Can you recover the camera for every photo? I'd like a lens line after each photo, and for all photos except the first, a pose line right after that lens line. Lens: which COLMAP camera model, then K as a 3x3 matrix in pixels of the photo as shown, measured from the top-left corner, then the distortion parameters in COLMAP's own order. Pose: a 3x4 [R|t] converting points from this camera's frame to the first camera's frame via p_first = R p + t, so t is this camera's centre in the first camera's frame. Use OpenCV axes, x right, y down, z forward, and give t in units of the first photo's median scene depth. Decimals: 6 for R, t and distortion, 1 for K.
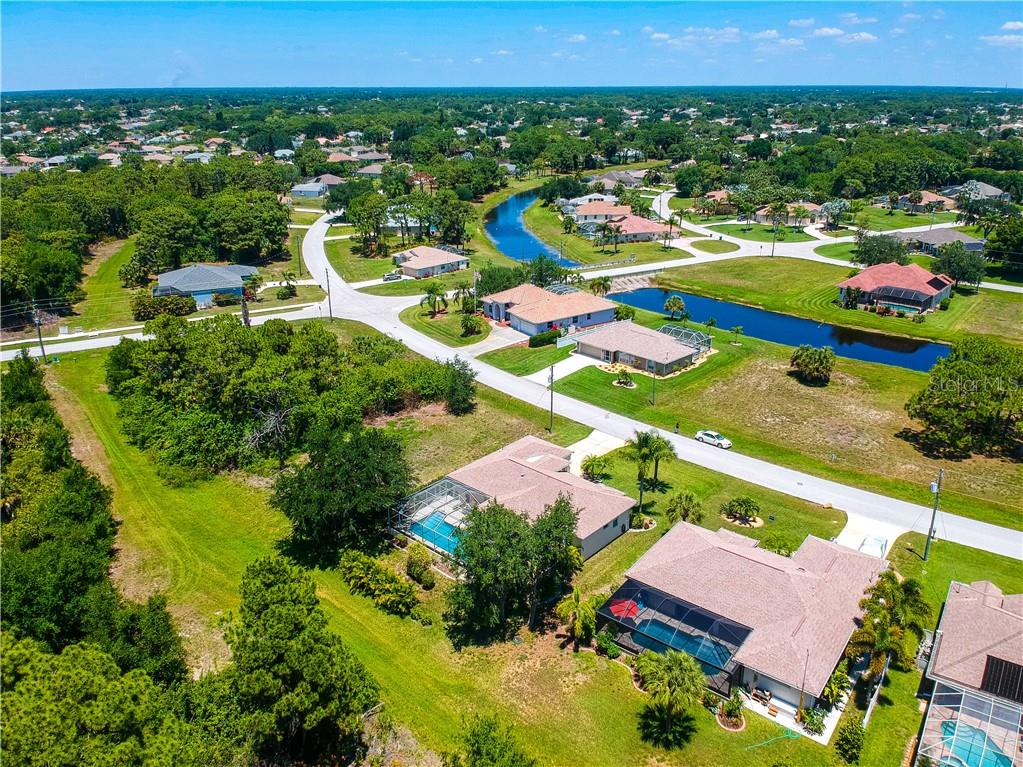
lens RADIAL K [[742.9, 0, 513.2], [0, 742.9, 380.2], [0, 0, 1]] dist [0.131831, -0.216199]
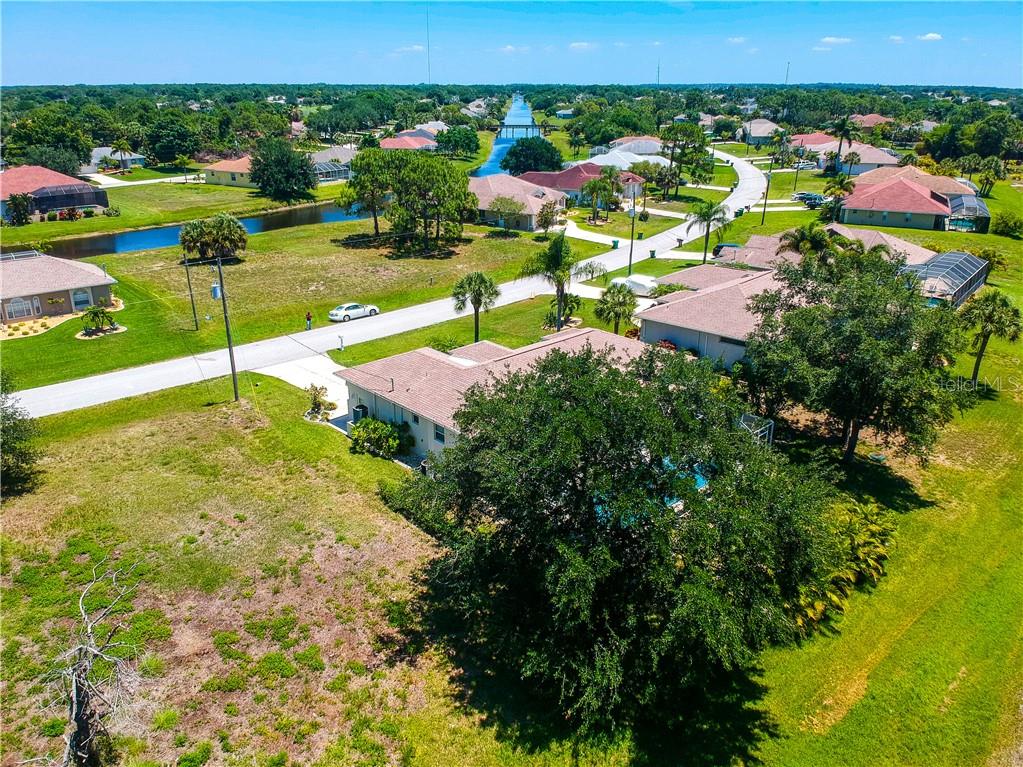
lens RADIAL K [[757.3, 0, 508.9], [0, 757.3, 383.1], [0, 0, 1]] dist [0.077883, -0.142264]
pose [[0.073979, -0.357207, 0.931091, -0.348092], [0.356718, 0.881355, 0.309783, -0.027223], [-0.931278, 0.309220, 0.192624, 0.624987]]
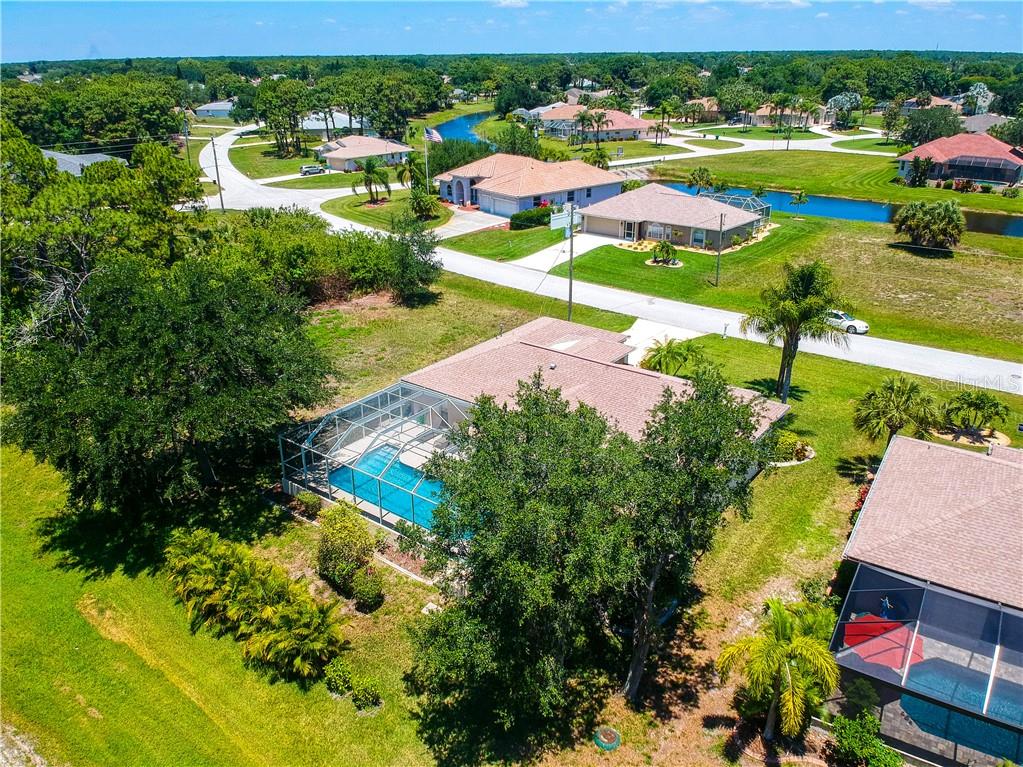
lens RADIAL K [[742.9, 0, 513.2], [0, 742.9, 380.2], [0, 0, 1]] dist [0.131831, -0.216199]
pose [[0.996897, -0.035731, 0.070137, -0.033737], [0.033226, 0.998779, 0.036565, 0.080128], [-0.071358, -0.034121, 0.996867, 0.340568]]
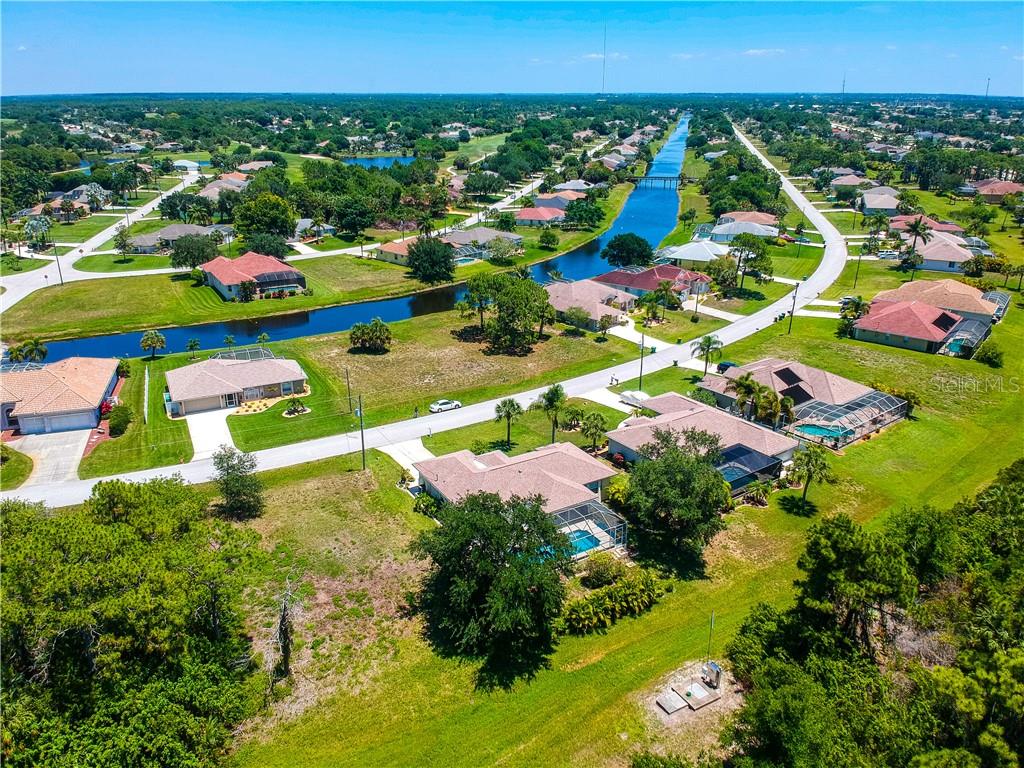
lens RADIAL K [[743.7, 0, 513.7], [0, 743.7, 380.7], [0, 0, 1]] dist [0.131831, -0.216199]
pose [[0.280343, -0.334496, 0.899733, -0.577791], [0.341525, 0.910744, 0.232176, -0.149081], [-0.897089, 0.242192, 0.369559, 0.410565]]
